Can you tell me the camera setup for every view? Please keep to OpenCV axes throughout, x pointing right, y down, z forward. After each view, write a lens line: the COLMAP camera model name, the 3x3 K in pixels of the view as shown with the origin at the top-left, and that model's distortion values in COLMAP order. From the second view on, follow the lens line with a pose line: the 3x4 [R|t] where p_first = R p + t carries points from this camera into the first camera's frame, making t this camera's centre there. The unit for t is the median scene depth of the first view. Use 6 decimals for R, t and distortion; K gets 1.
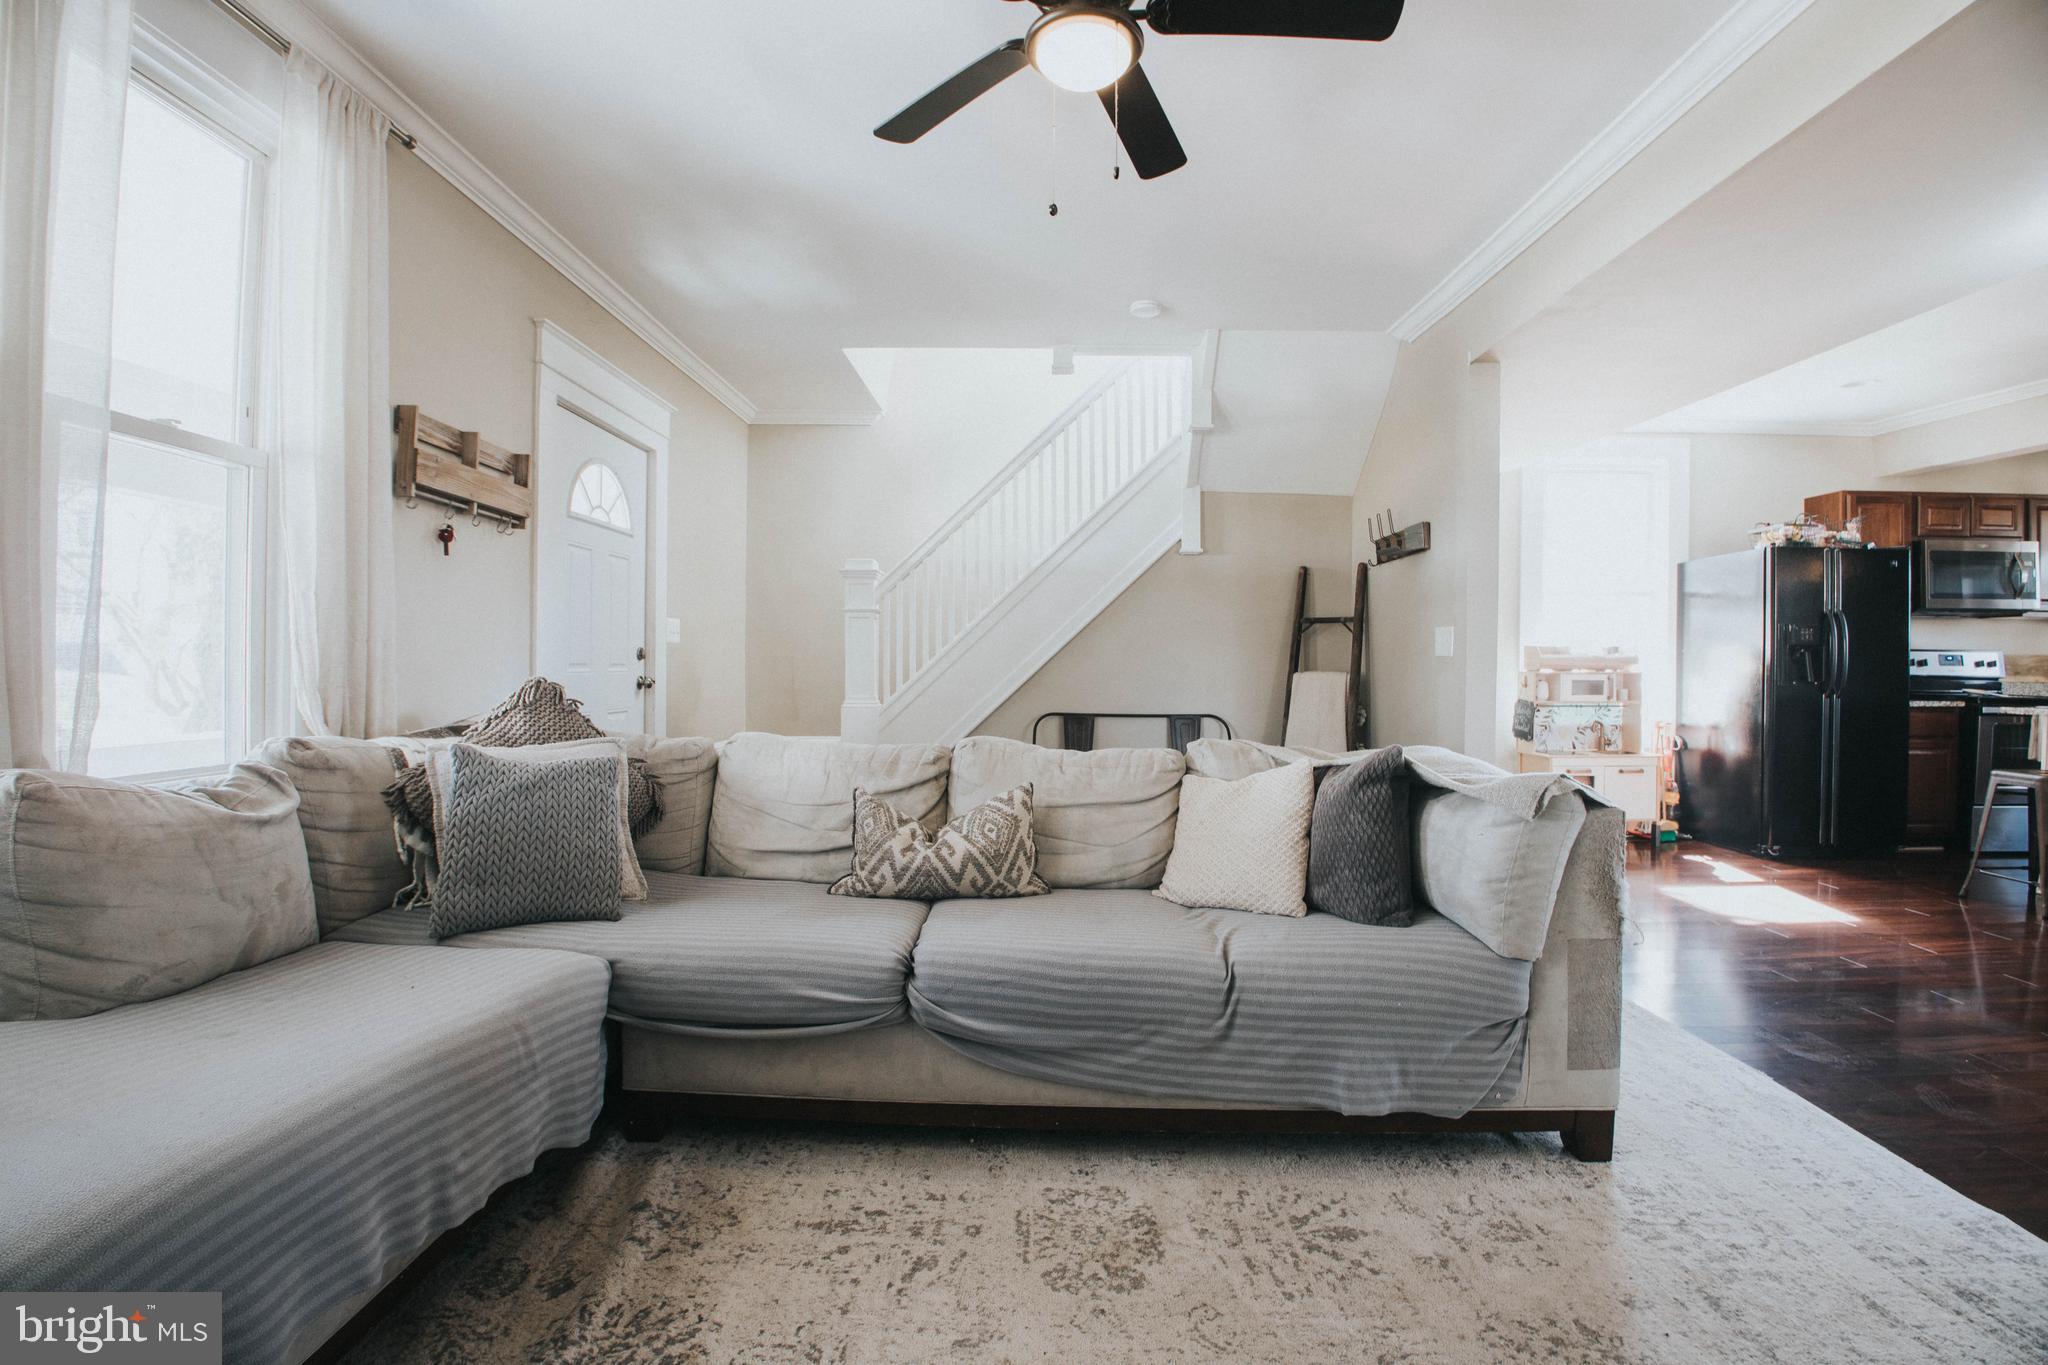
lens RADIAL K [[916.0, 0, 1030.1], [0, 916.0, 676.0], [0, 0, 1]] dist [-0.034819, -0.004960]
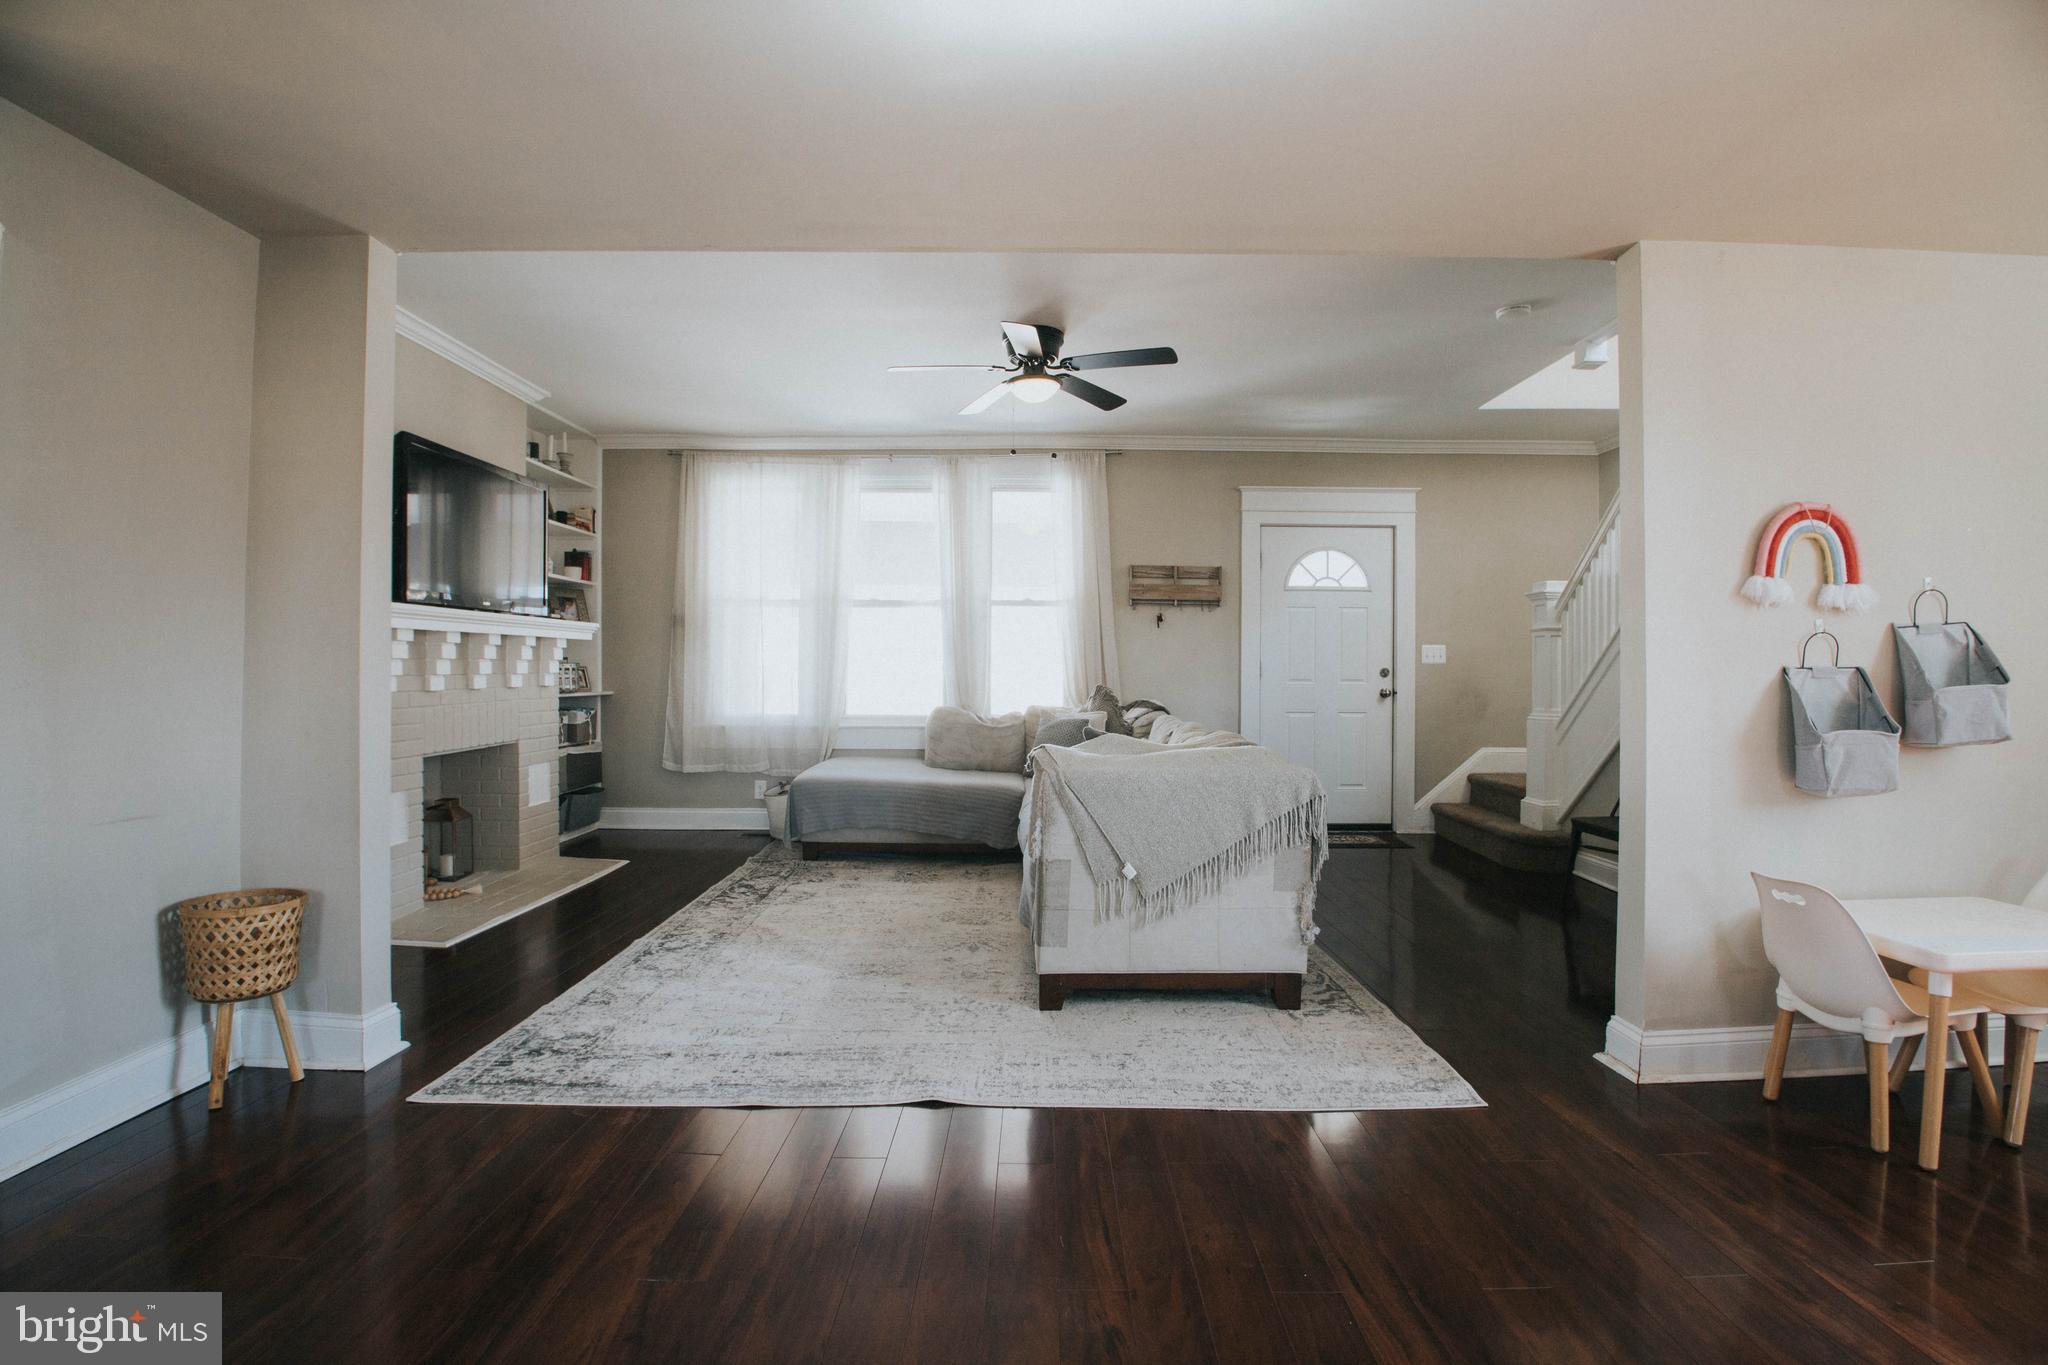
lens RADIAL K [[916.0, 0, 1030.1], [0, 916.0, 676.0], [0, 0, 1]] dist [-0.034819, -0.004960]
pose [[0.026451, -0.008770, -0.999612, 0.792304], [-0.016309, 0.999825, -0.009203, 0.002197], [0.999517, 0.016546, 0.026303, 0.340770]]
